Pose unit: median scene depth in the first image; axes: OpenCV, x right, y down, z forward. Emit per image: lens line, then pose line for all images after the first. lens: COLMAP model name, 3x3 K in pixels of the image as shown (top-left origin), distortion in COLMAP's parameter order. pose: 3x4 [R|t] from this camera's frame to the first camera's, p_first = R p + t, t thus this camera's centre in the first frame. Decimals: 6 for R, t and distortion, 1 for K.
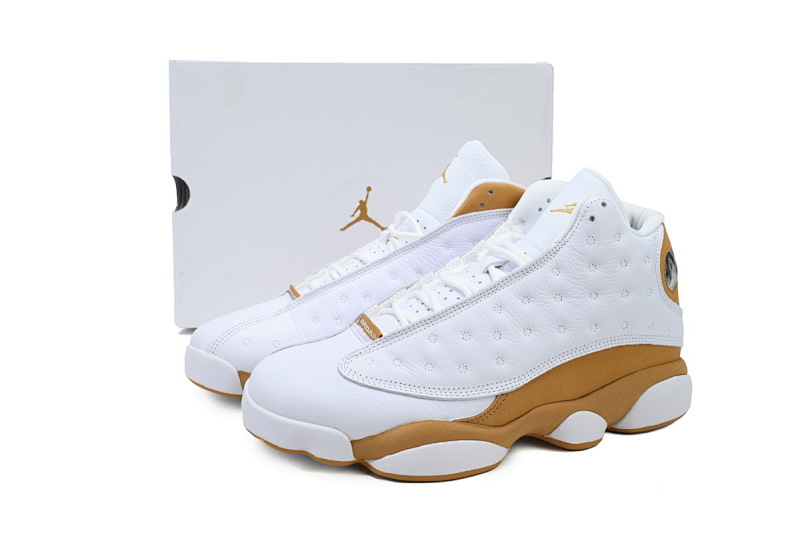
lens RADIAL K [[687.1, 0, 400.4], [0, 687.1, 267.9], [0, 0, 1]] dist [0.005367, 0.001463]
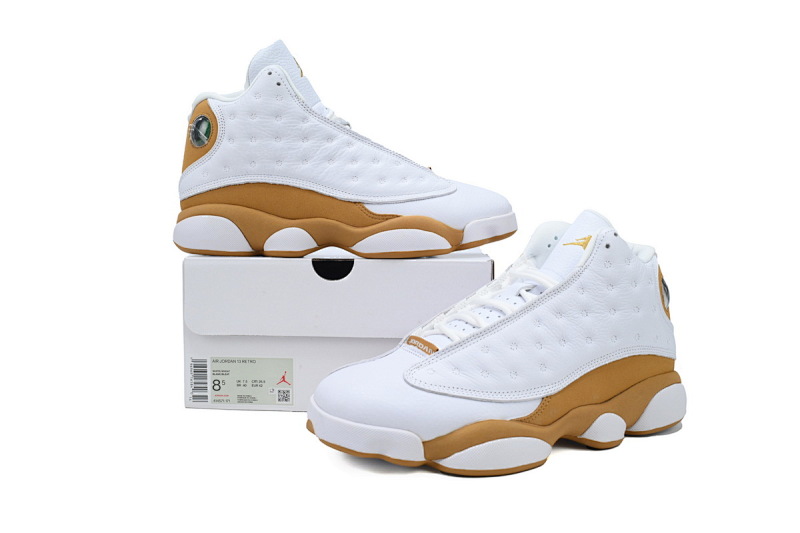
lens RADIAL K [[687.1, 0, 398.2], [0, 687.1, 265.3], [0, 0, 1]] dist [0.005367, 0.001463]
pose [[0.989566, -0.009024, 0.143800, -0.251028], [0.027622, 0.991406, -0.127869, 0.103182], [-0.141411, 0.130507, 0.981311, -0.112326]]
